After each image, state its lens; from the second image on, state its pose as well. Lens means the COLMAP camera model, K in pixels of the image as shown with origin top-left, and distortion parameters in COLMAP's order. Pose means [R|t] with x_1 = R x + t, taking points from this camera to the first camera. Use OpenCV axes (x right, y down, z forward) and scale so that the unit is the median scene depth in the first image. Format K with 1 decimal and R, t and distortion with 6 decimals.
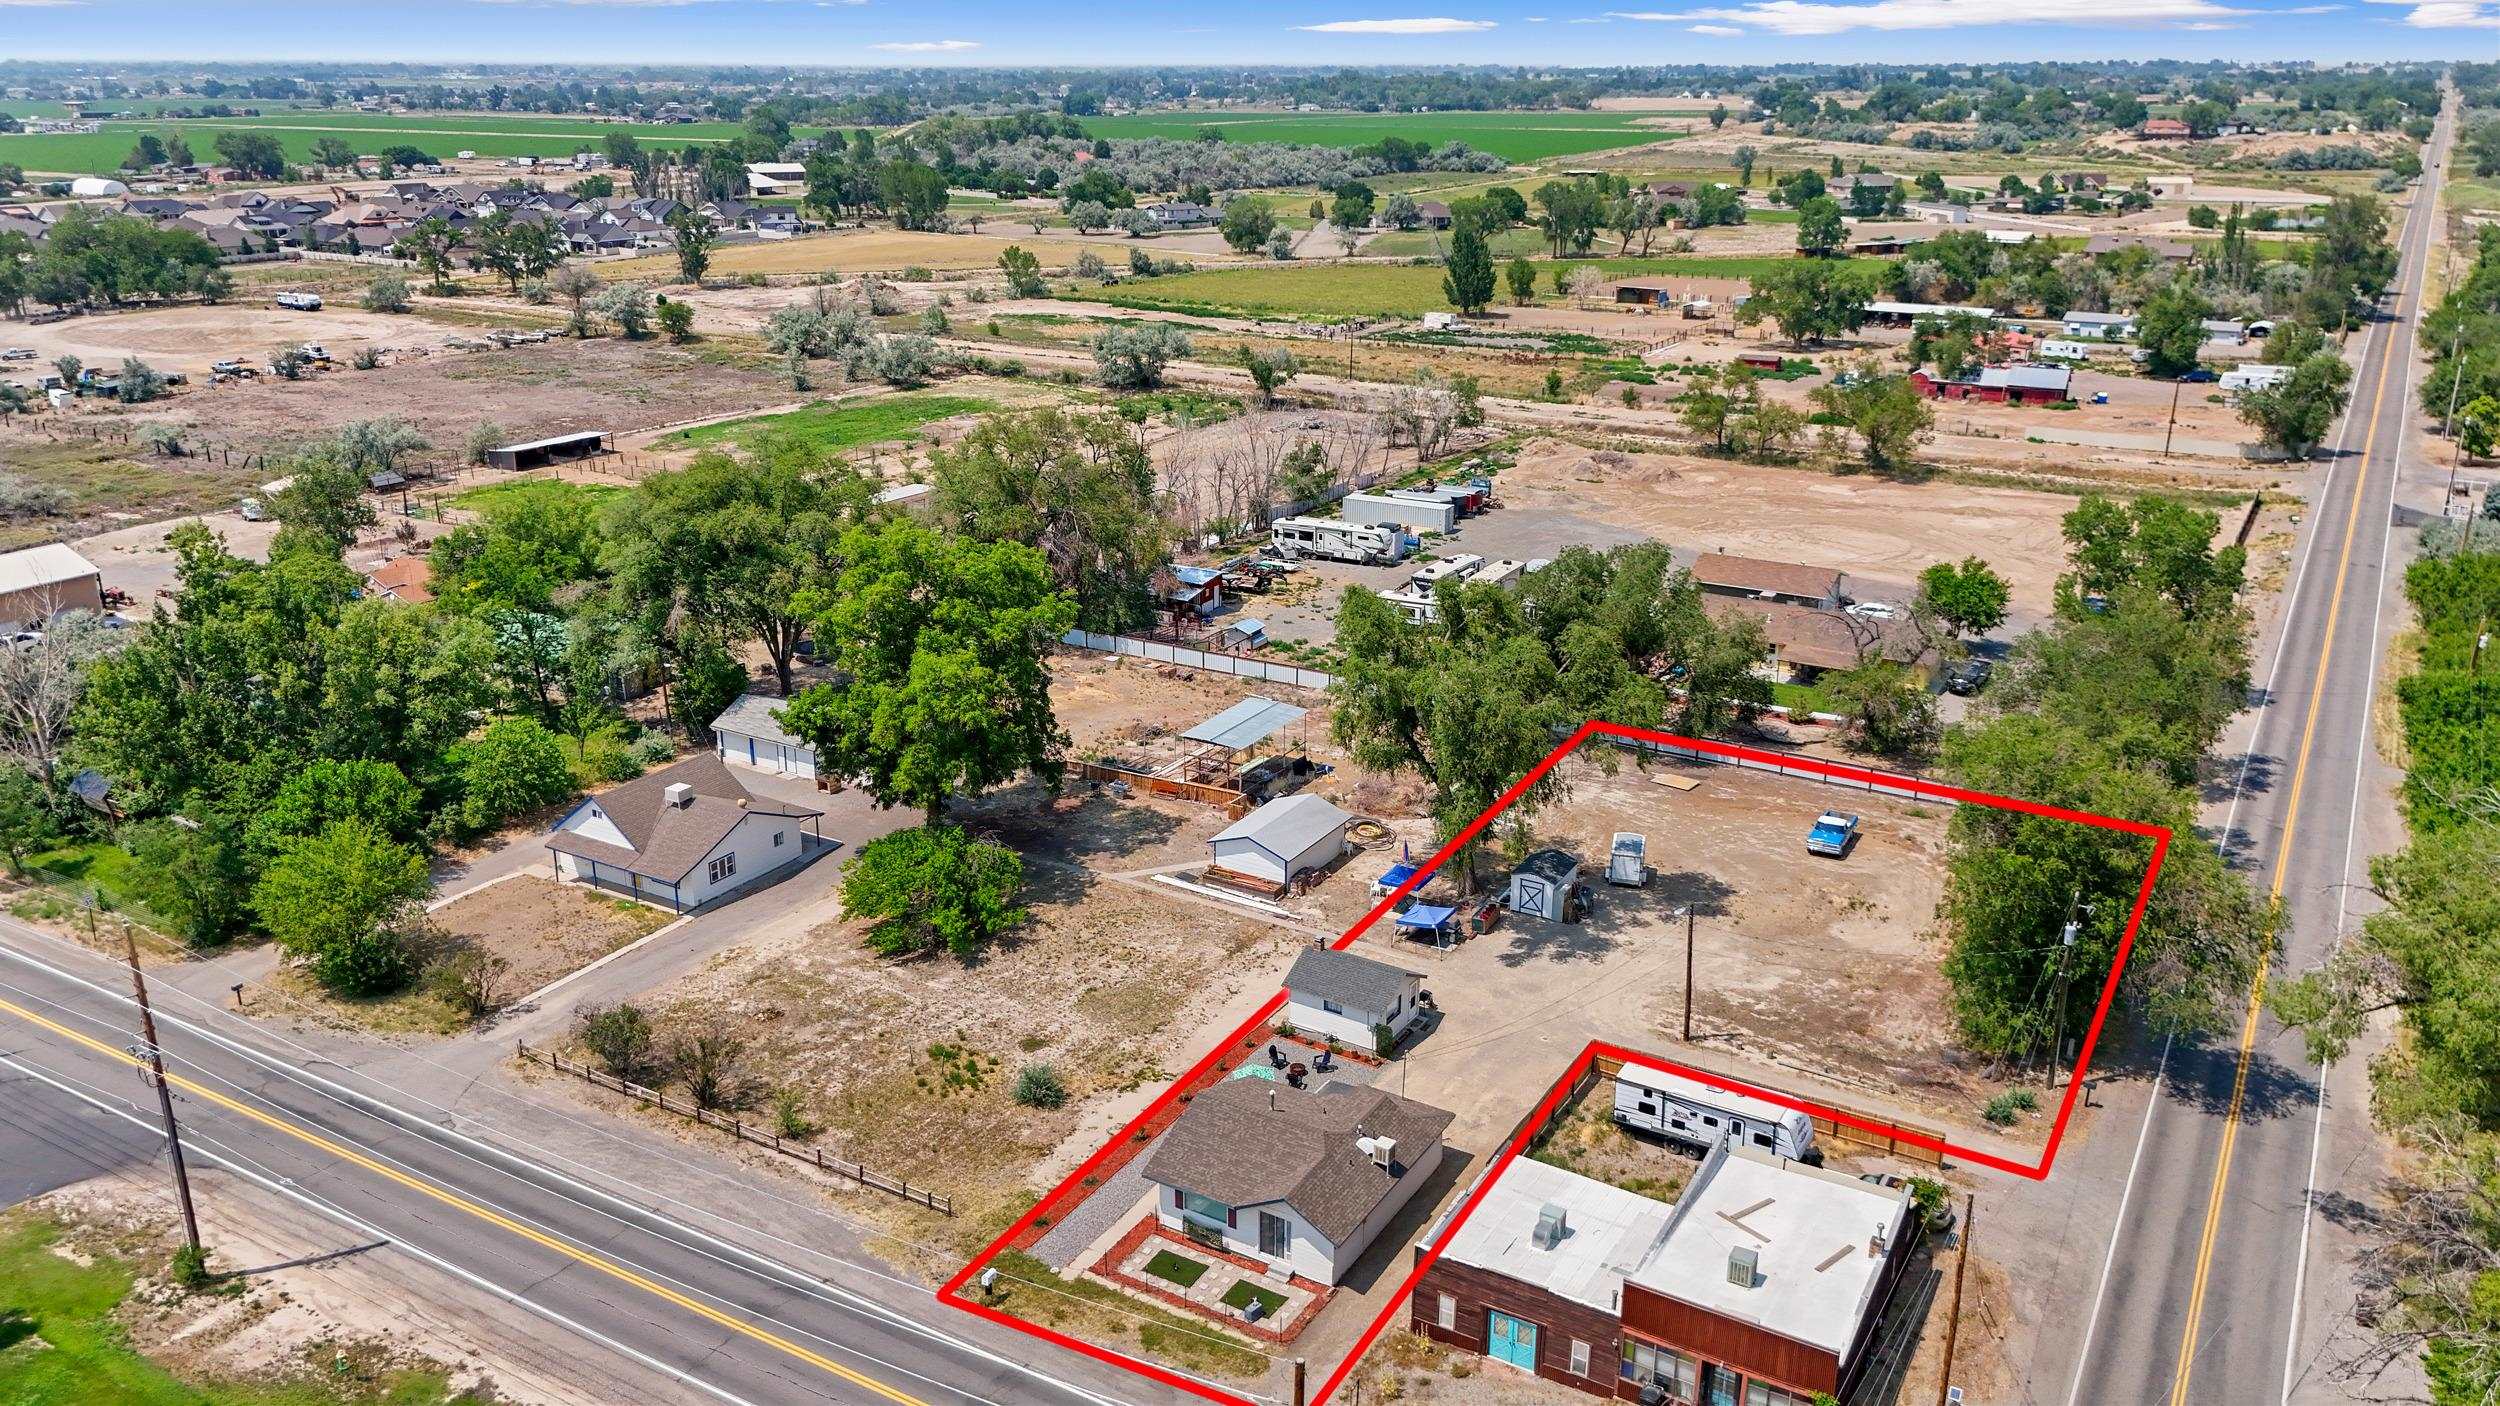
lens RADIAL K [[1830.1, 0, 1250.0], [0, 1830.1, 703.0], [0, 0, 1]] dist [0.077588, -0.002131]
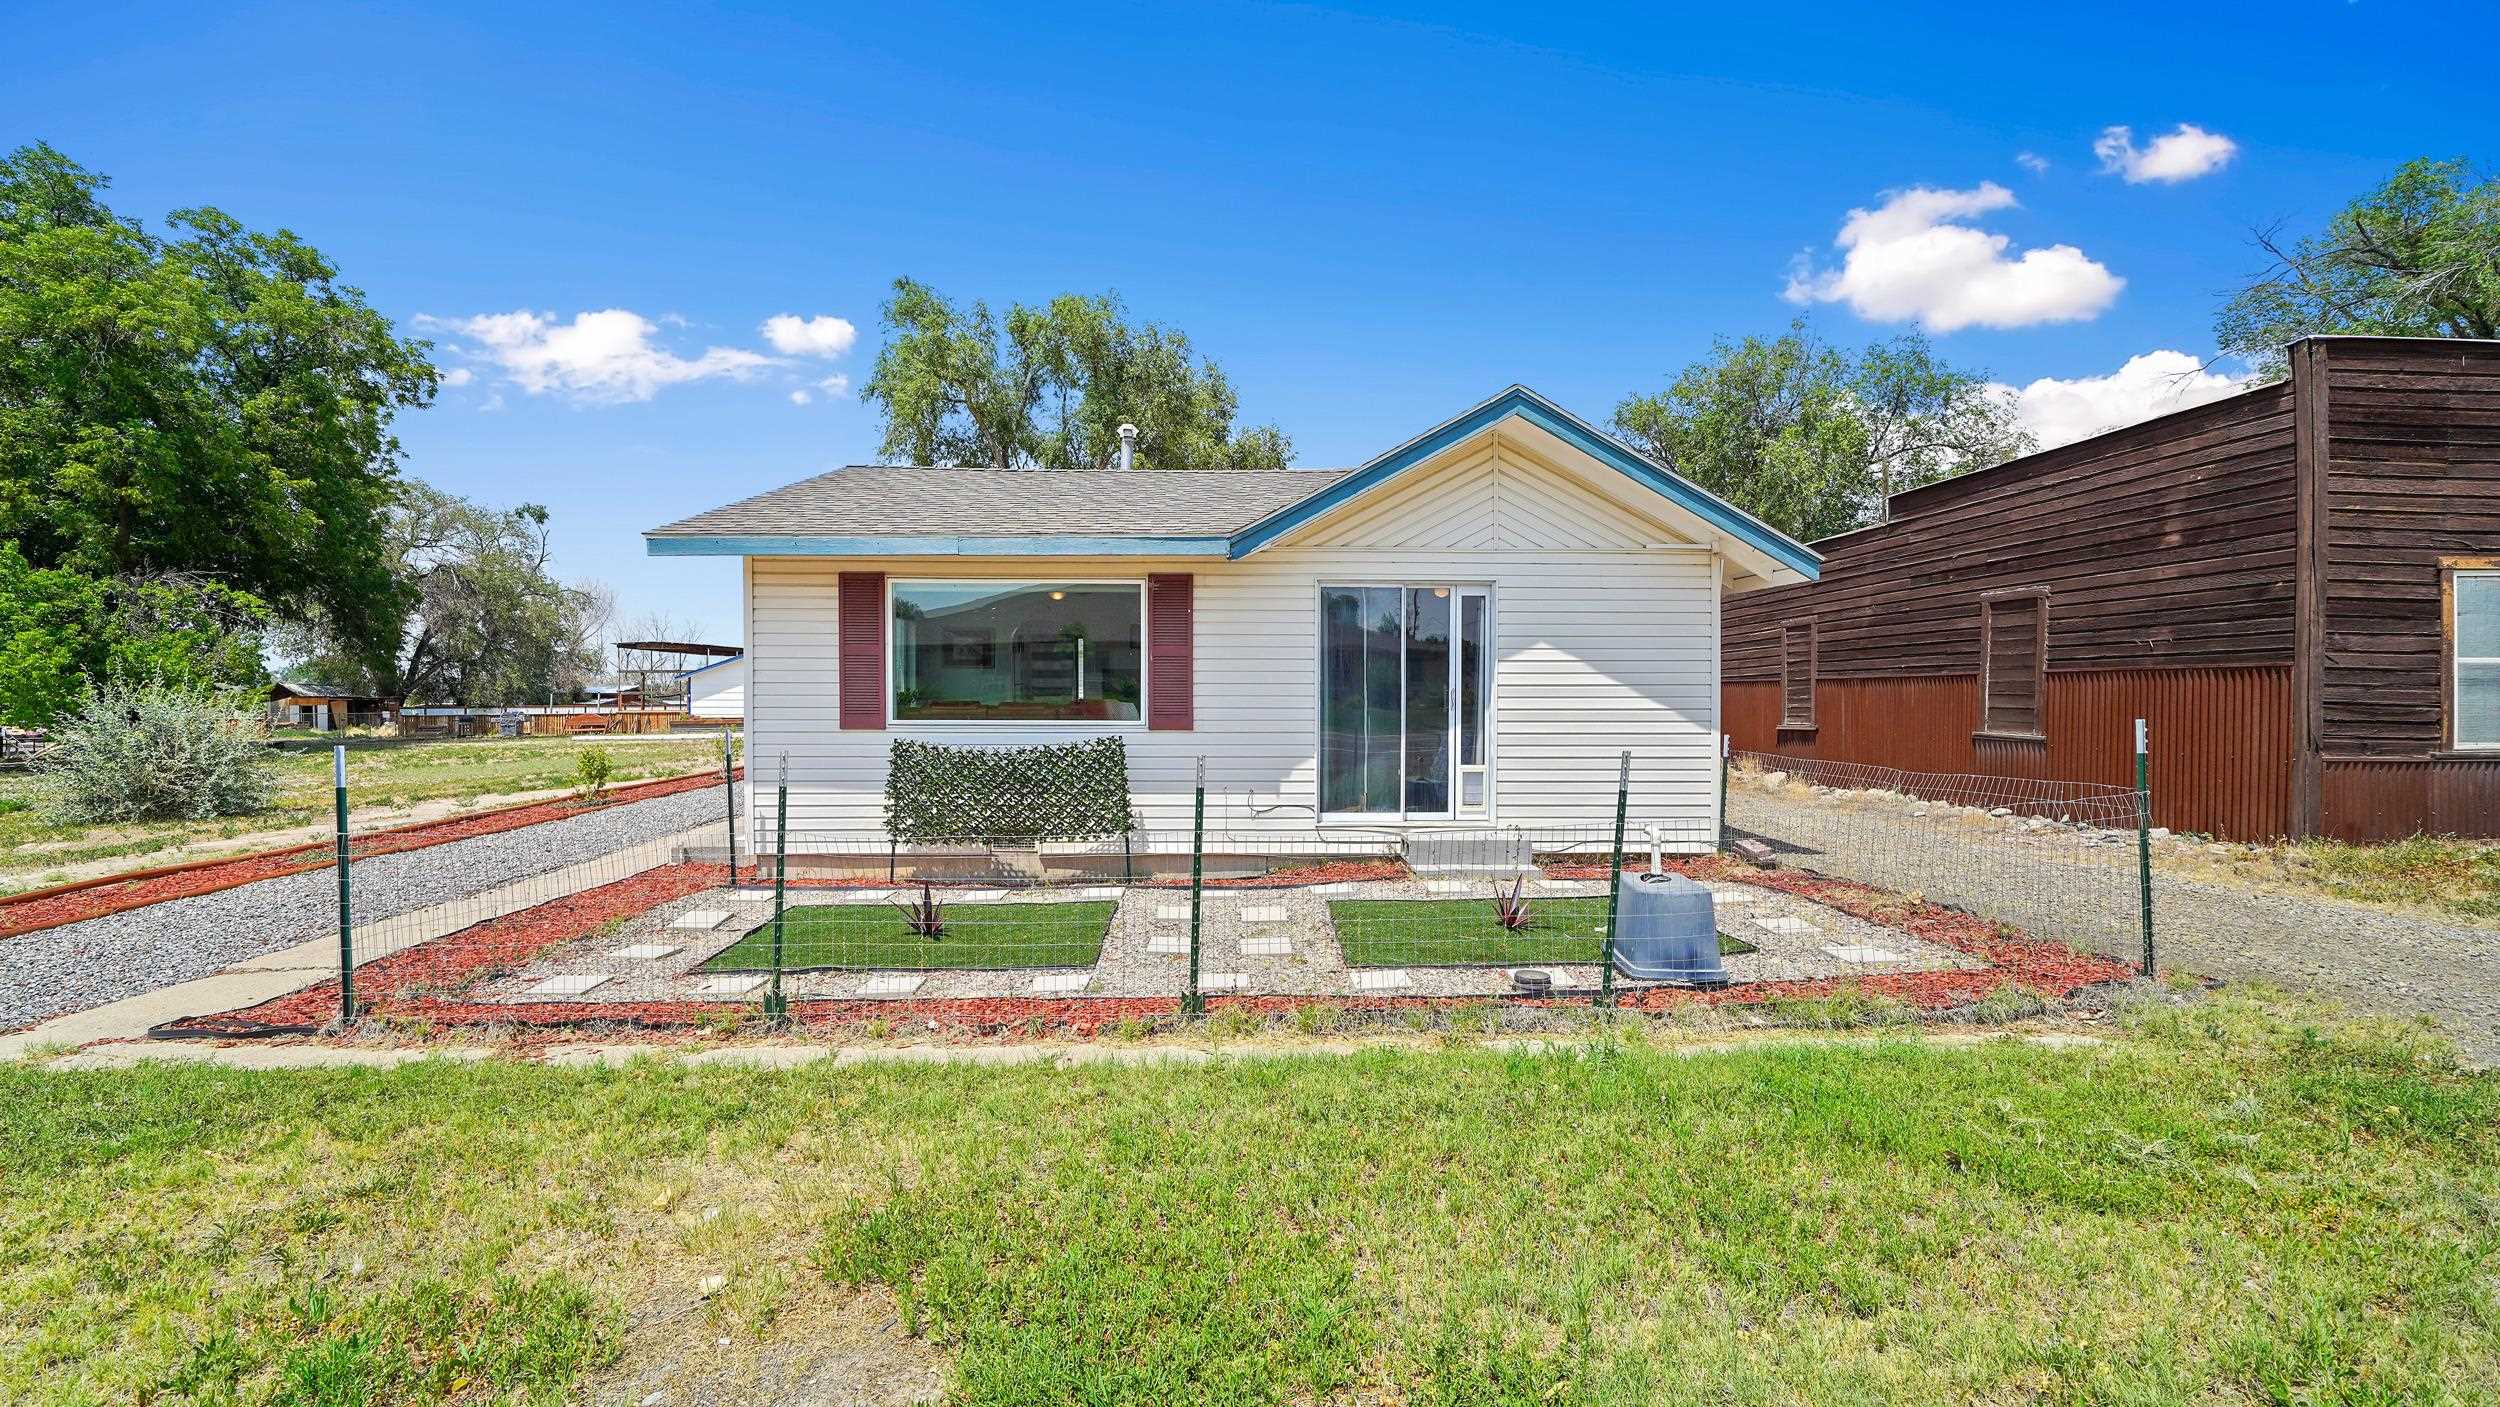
lens RADIAL K [[1003.0, 0, 1229.7], [0, 1003.0, 704.9], [0, 0, 1]] dist [-0.002164, -0.000128]
pose [[0.846920, -0.012142, 0.531582, -0.059275], [0.176364, 0.949559, -0.259296, 0.290213], [-0.501620, 0.313355, 0.806342, 0.839669]]
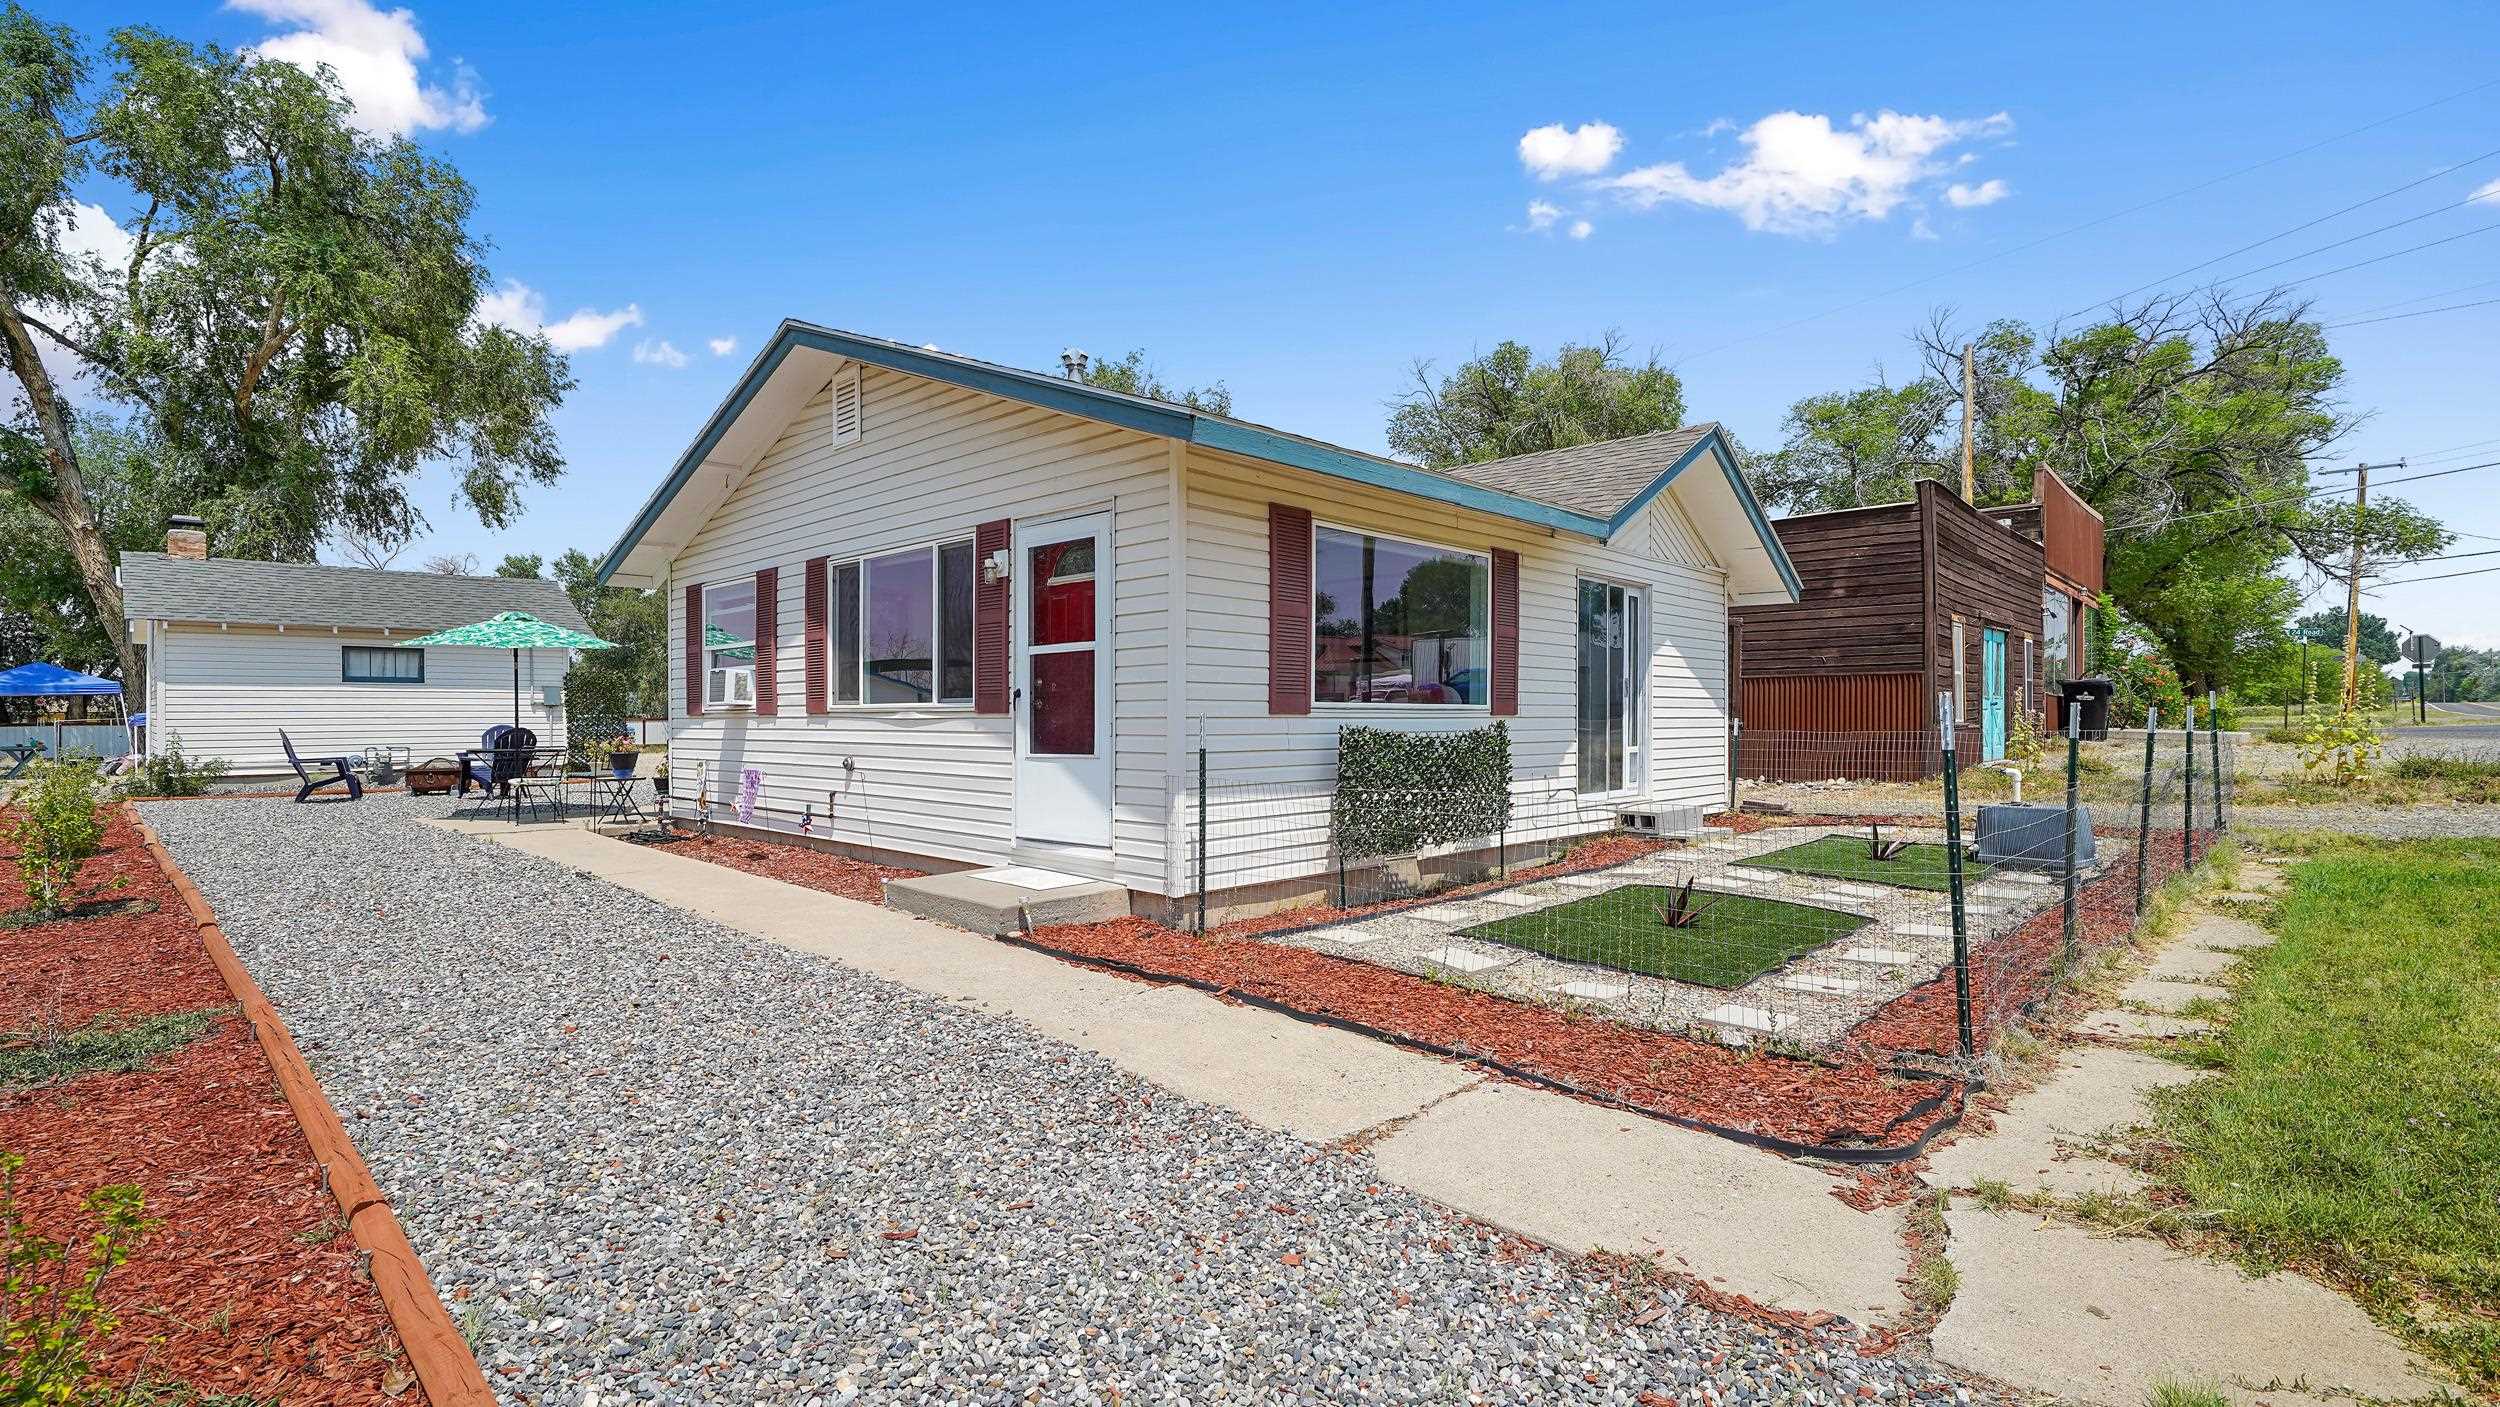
lens RADIAL K [[1135.7, 0, 1243.9], [0, 1135.7, 729.3], [0, 0, 1]] dist [-0.006498, -0.000143]
pose [[0.226078, -0.017903, 0.973945, -0.123739], [0.318852, 0.946112, -0.056622, 0.264014], [-0.920447, 0.323346, 0.219603, 0.927337]]
